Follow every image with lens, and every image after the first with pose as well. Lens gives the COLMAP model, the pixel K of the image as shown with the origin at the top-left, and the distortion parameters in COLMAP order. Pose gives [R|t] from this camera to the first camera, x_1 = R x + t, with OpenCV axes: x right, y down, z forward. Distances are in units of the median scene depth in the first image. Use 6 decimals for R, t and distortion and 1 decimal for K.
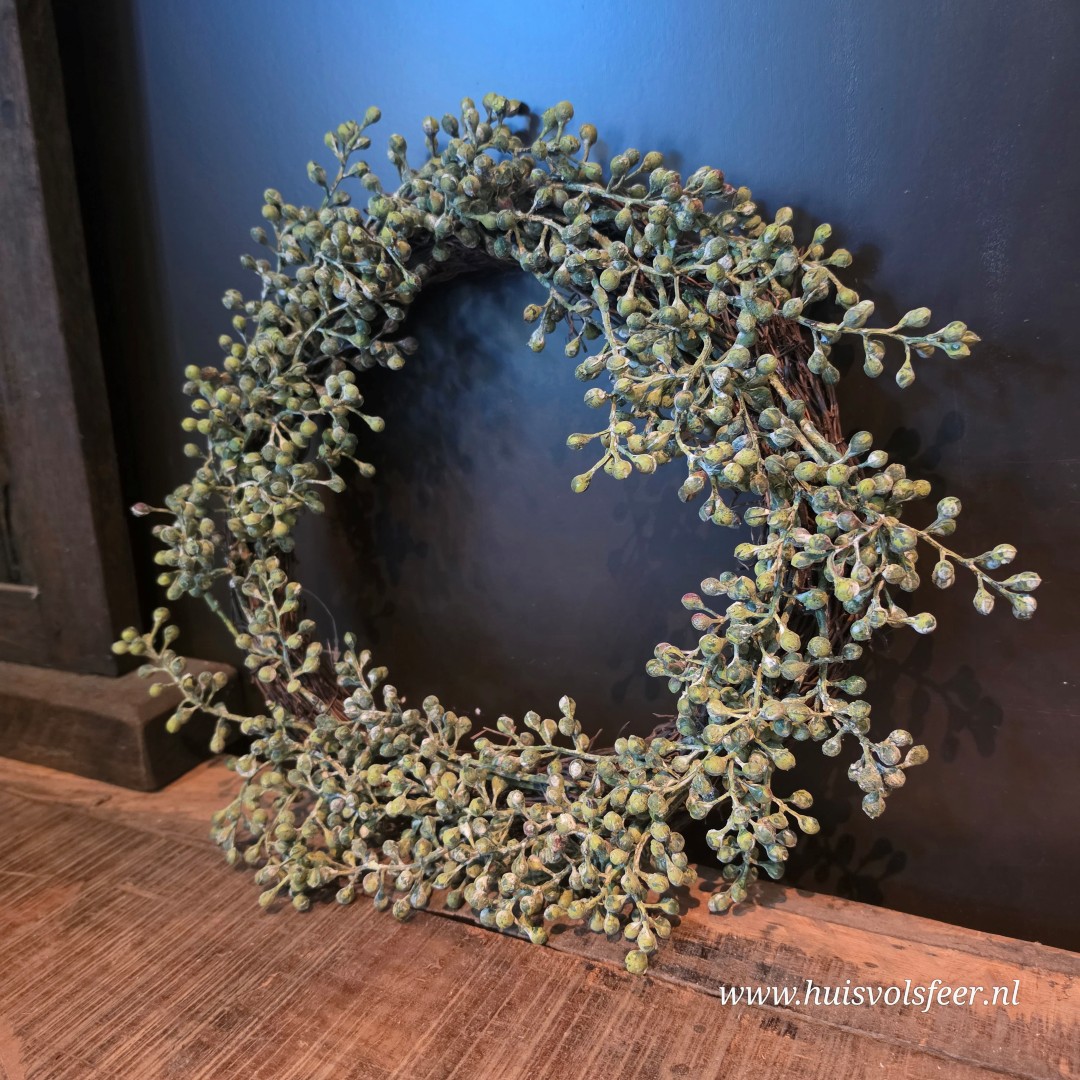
lens RADIAL K [[1041.4, 0, 539.0], [0, 1041.4, 544.0], [0, 0, 1]] dist [-0.023796, 0.000000]
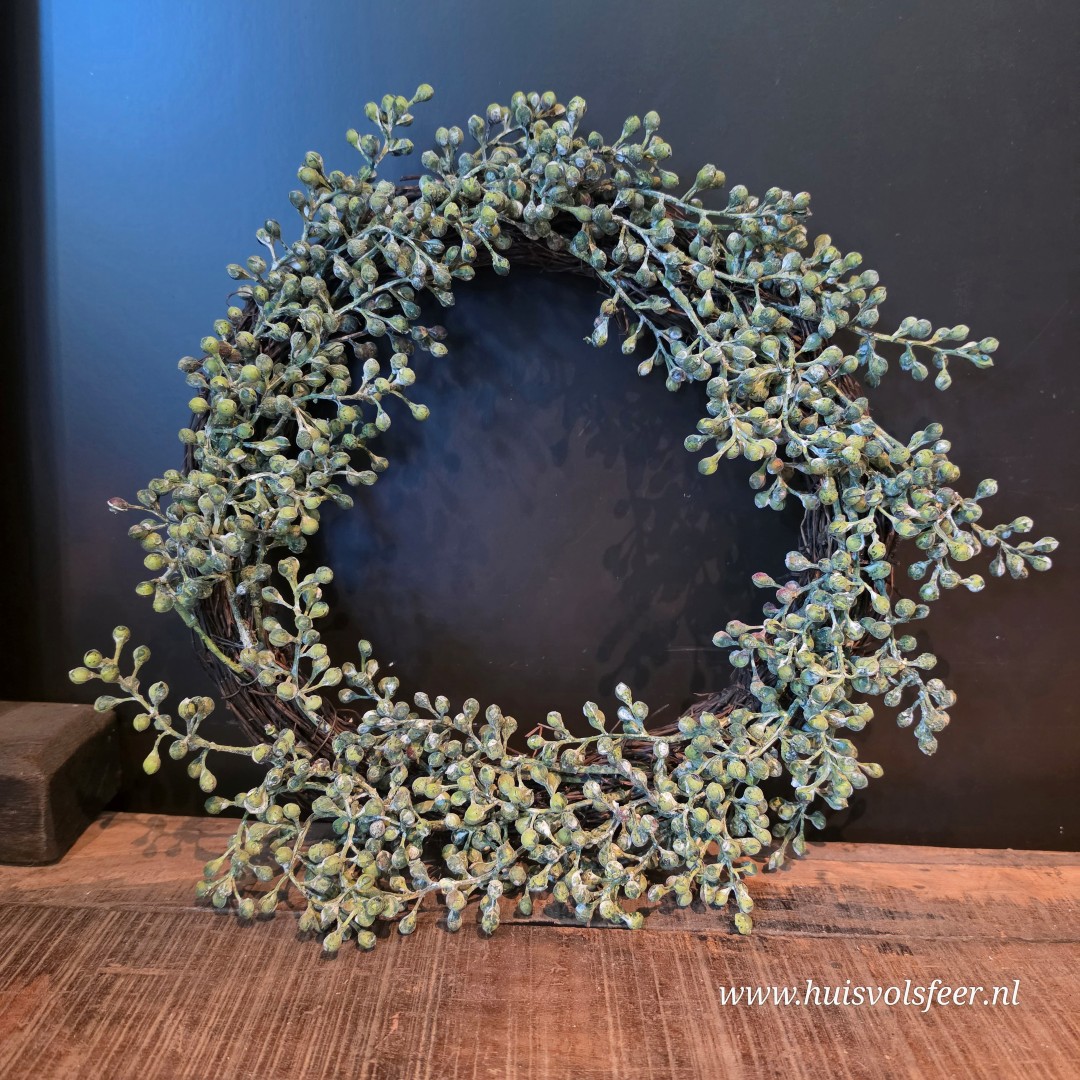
lens RADIAL K [[1041.4, 0, 537.5], [0, 1041.4, 537.5], [0, 0, 1]] dist [-0.023796, 0.000000]
pose [[0.892925, -0.010771, 0.450077, -0.524911], [0.038475, 0.997882, -0.052453, 0.056130], [-0.448559, 0.064153, 0.891448, 0.123401]]
